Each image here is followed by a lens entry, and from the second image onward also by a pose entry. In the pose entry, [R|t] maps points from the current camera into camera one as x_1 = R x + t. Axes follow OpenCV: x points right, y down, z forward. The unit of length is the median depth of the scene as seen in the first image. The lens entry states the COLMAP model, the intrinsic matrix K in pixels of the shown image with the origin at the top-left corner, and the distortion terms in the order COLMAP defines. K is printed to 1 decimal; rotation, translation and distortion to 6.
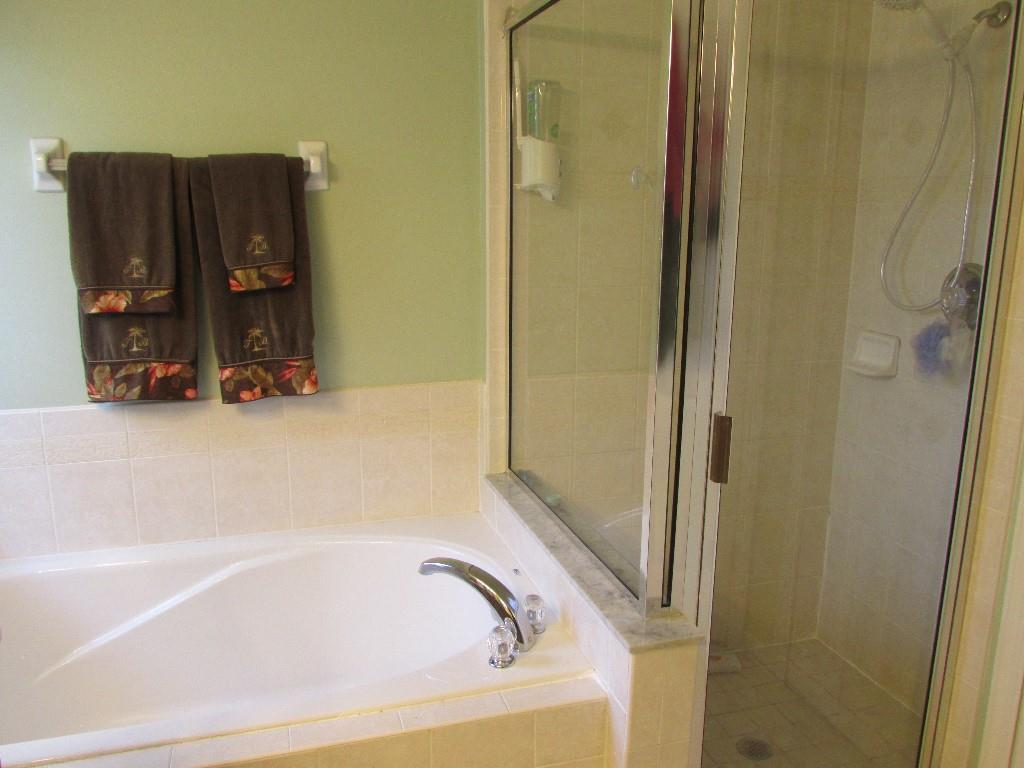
lens RADIAL K [[859.7, 0, 512.0], [0, 859.7, 384.0], [0, 0, 1]] dist [-0.004621, 0.001963]
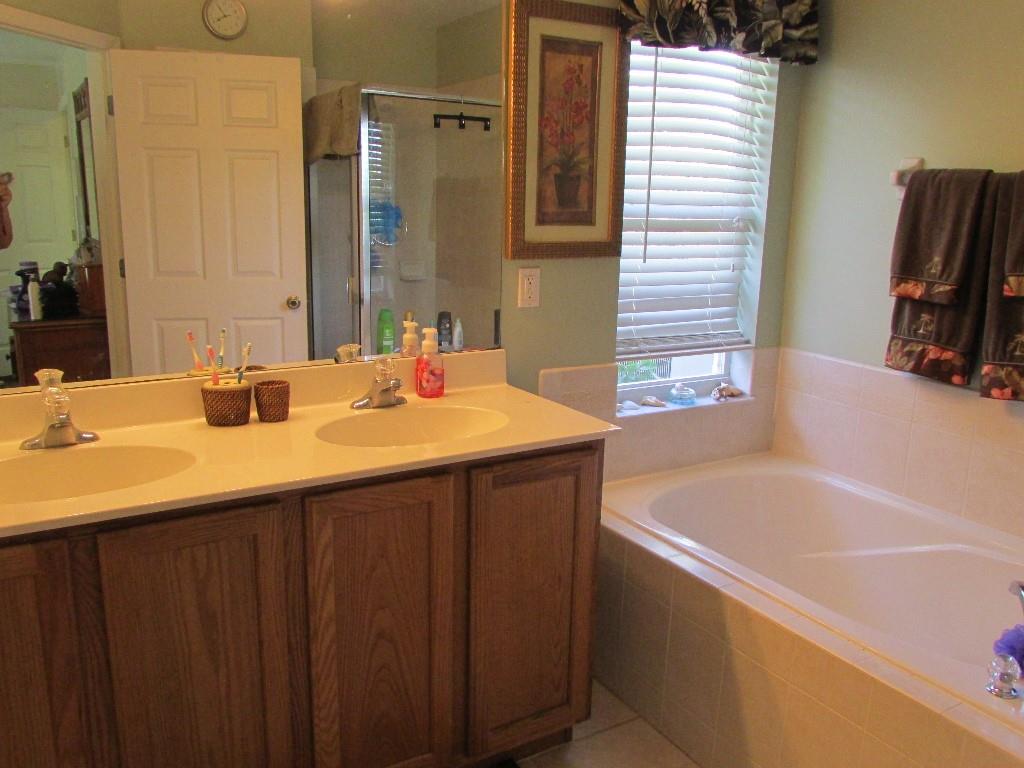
lens RADIAL K [[859.7, 0, 512.0], [0, 859.7, 384.0], [0, 0, 1]] dist [-0.004621, 0.001963]
pose [[0.267785, 0.224335, -0.936998, 0.555683], [-0.244511, 0.956501, 0.159126, -0.021171], [0.931937, 0.186494, 0.310989, 0.100847]]
